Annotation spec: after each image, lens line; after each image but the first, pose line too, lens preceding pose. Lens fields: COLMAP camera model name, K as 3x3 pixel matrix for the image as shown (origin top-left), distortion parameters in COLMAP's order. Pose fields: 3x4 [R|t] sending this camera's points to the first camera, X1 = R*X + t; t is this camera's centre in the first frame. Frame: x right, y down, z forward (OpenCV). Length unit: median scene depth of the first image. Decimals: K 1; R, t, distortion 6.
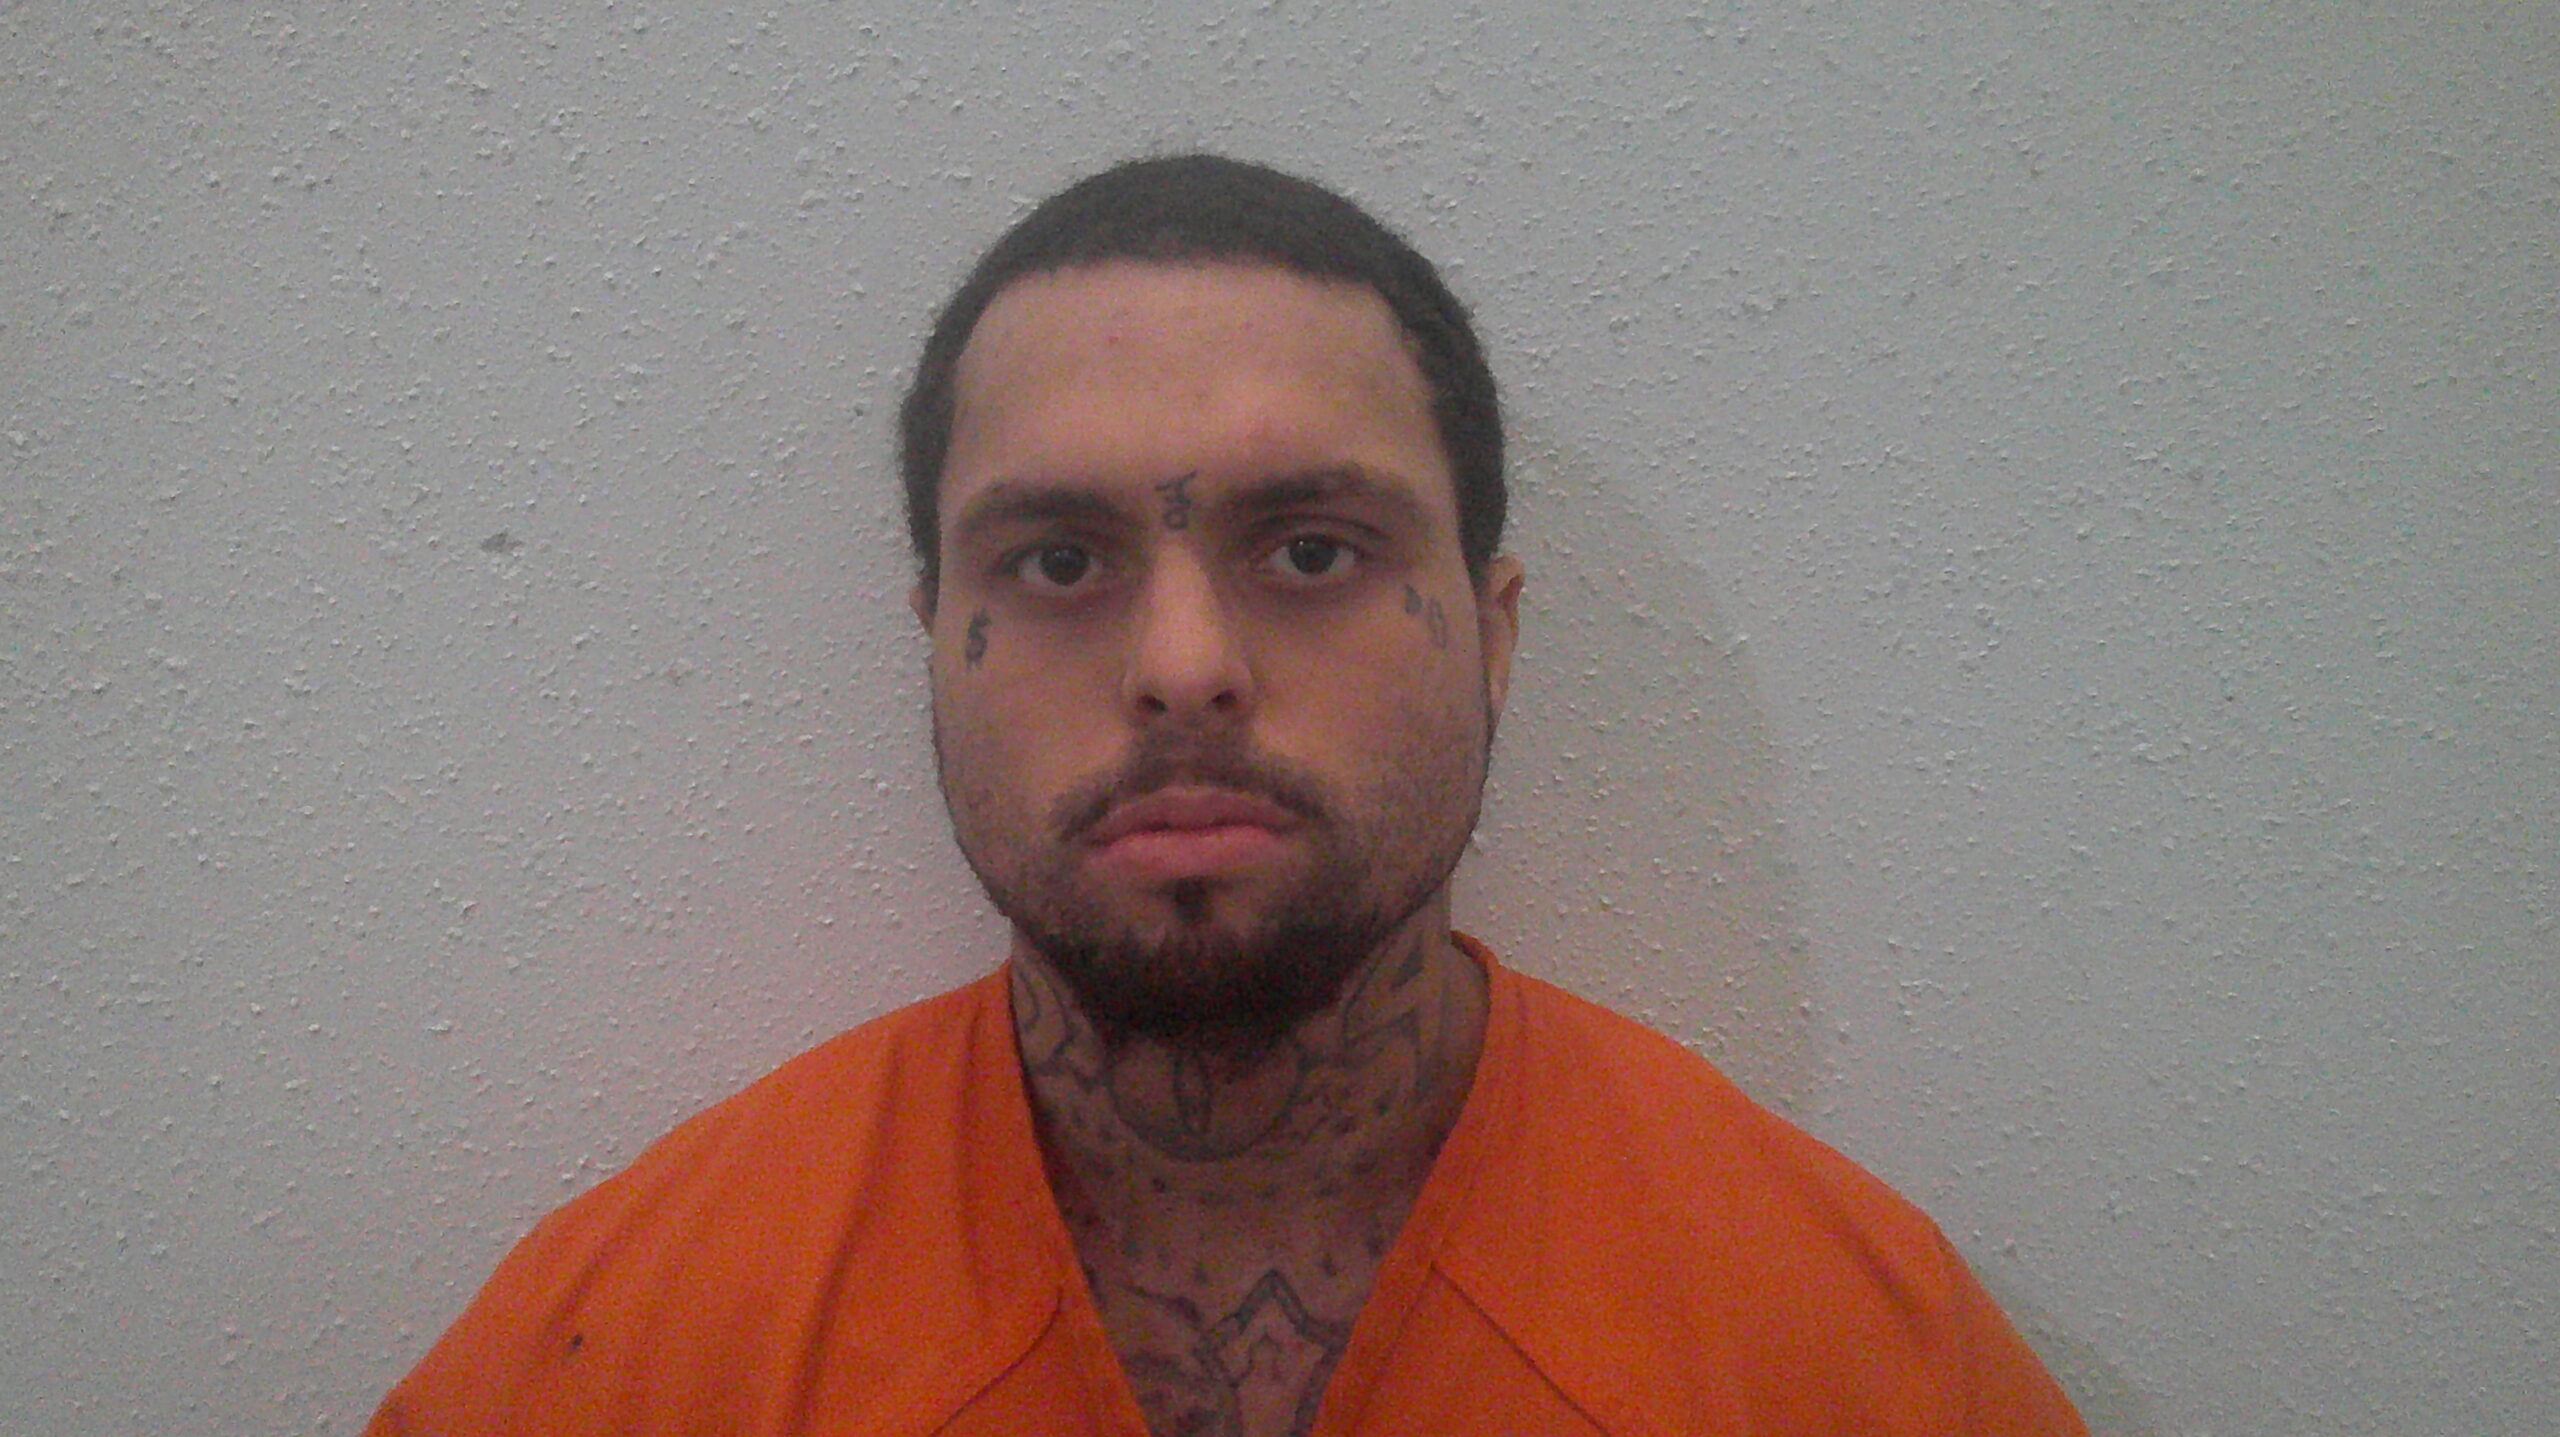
lens RADIAL K [[1033.0, 0, 1226.0], [0, 1033.0, 618.2], [0, 0, 1]] dist [0.020469, -0.005954]
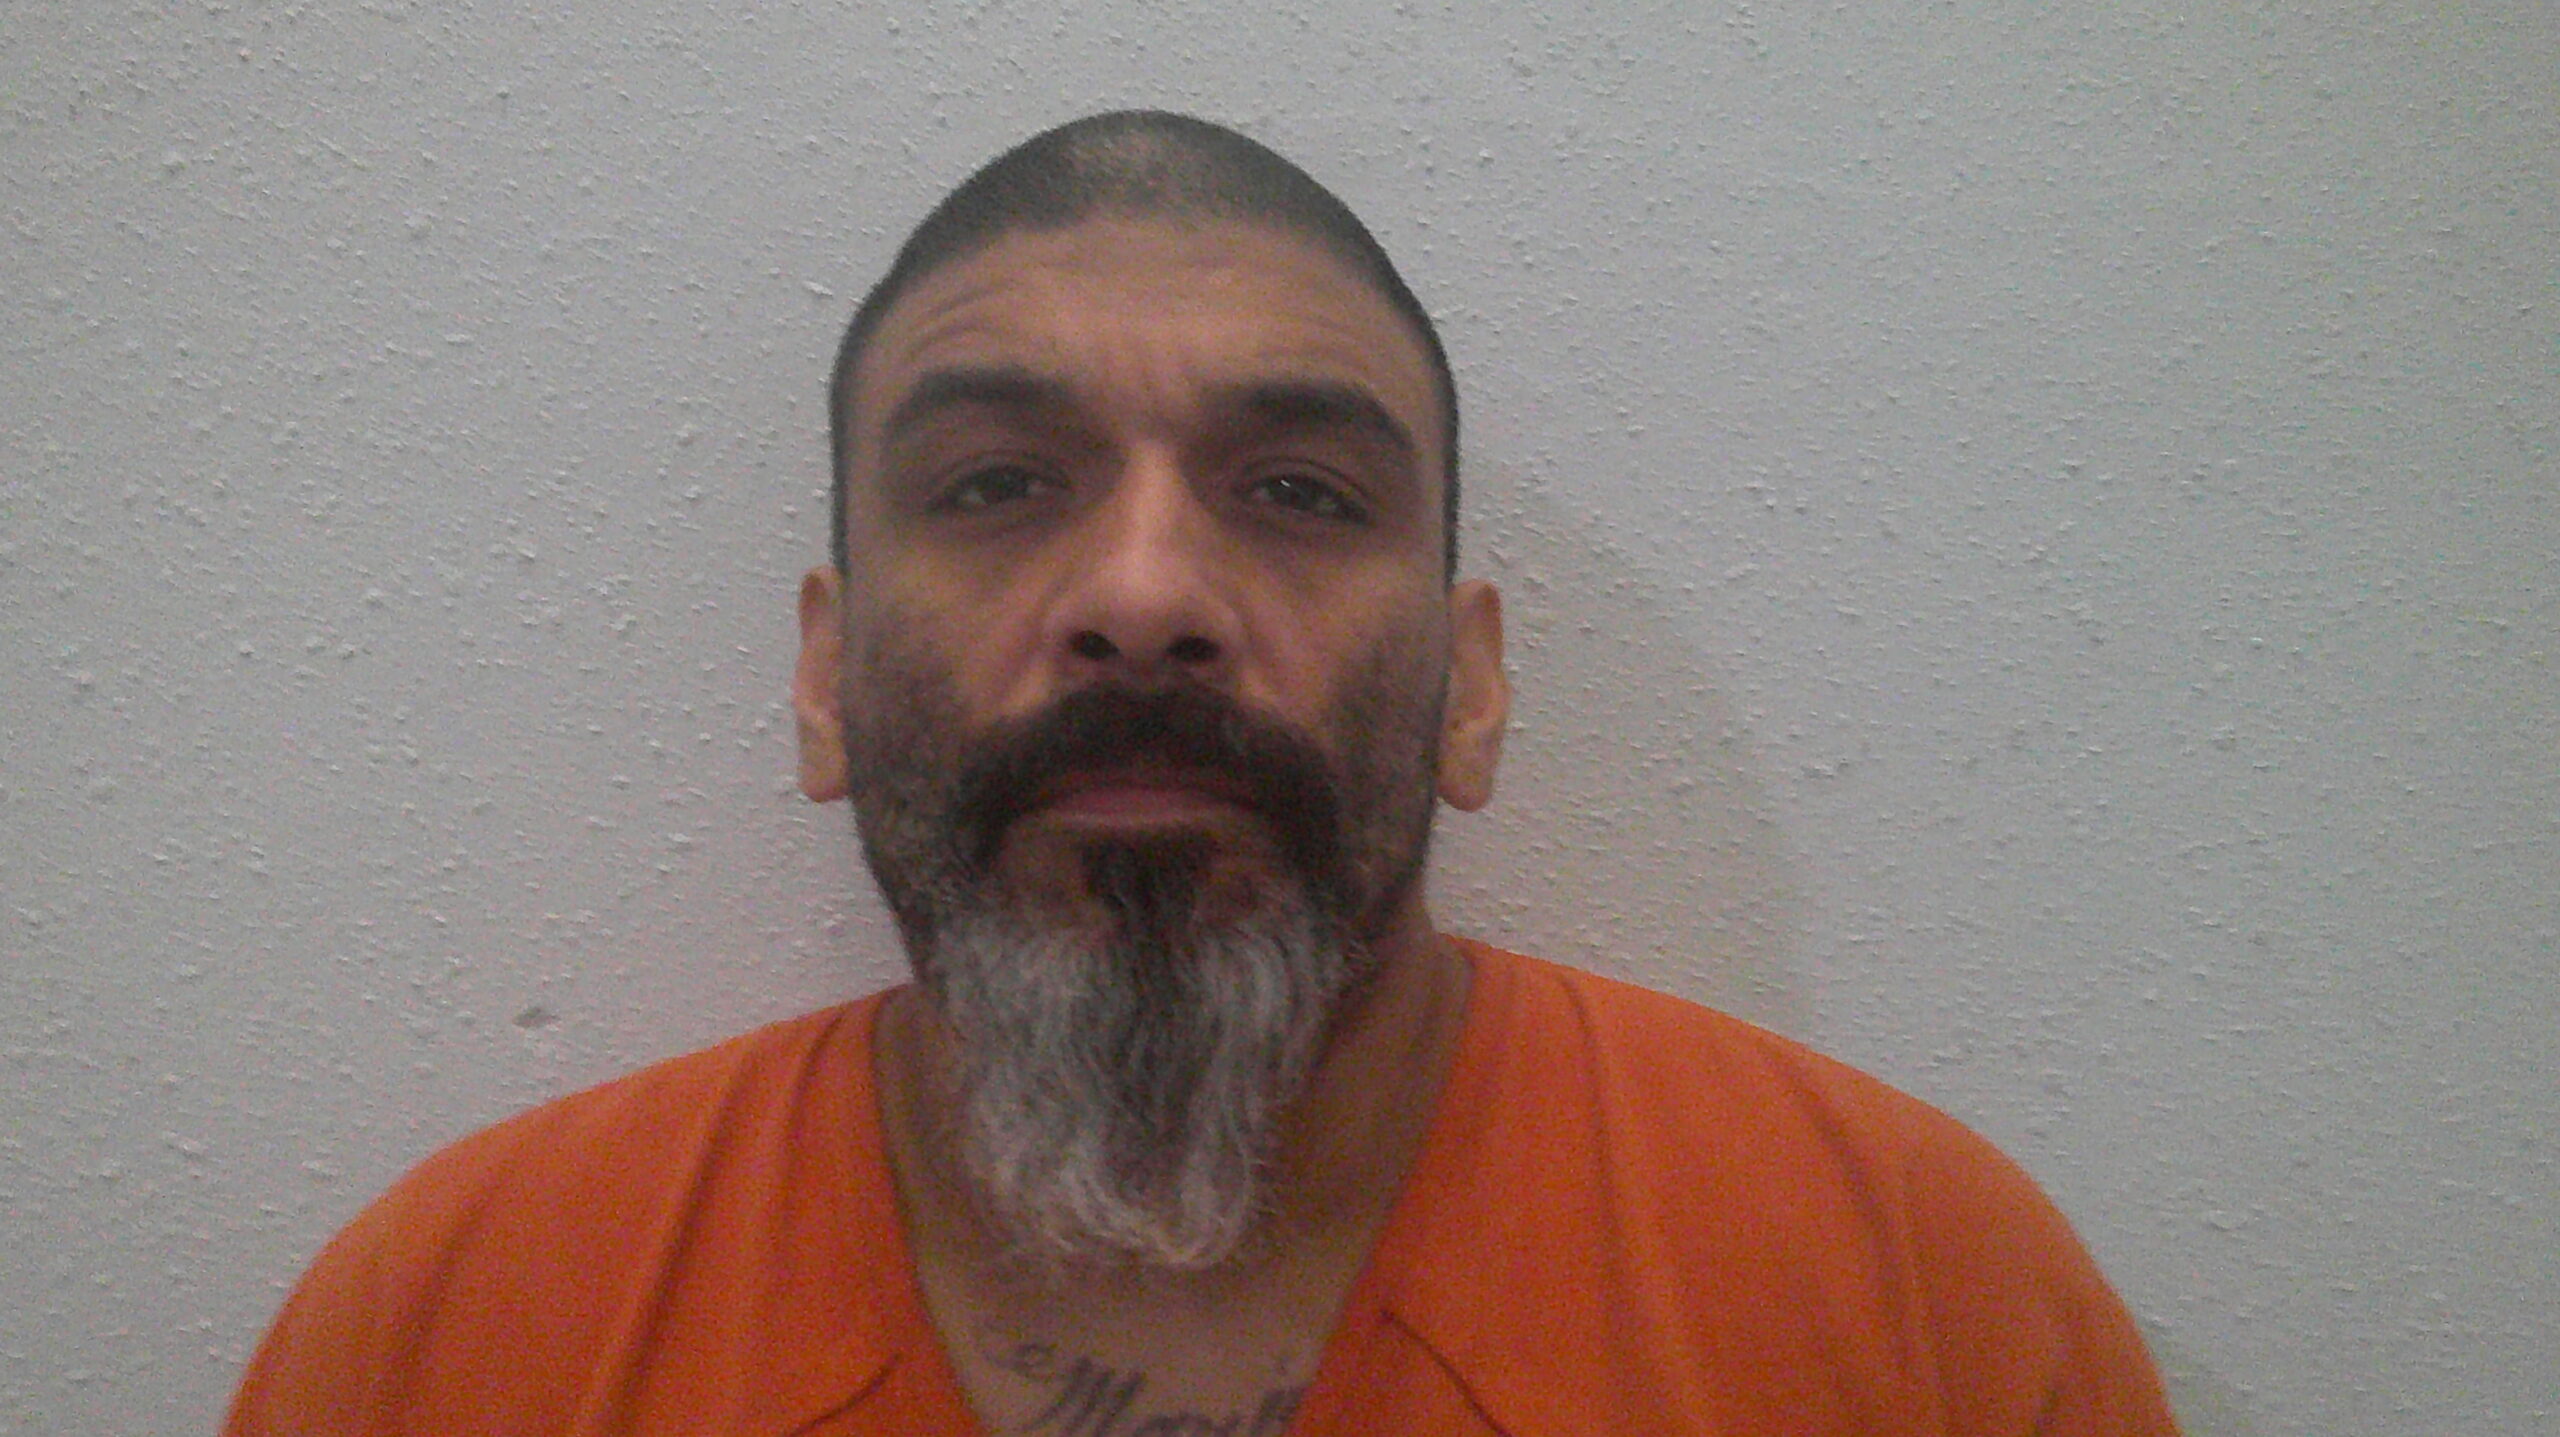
lens RADIAL K [[1033.0, 0, 1212.2], [0, 1033.0, 495.0], [0, 0, 1]] dist [0.020469, -0.005954]
pose [[0.999872, 0.004505, 0.015360, -0.084878], [-0.004194, 0.999787, -0.020221, -0.541139], [-0.015448, 0.020154, 0.999678, 0.012947]]
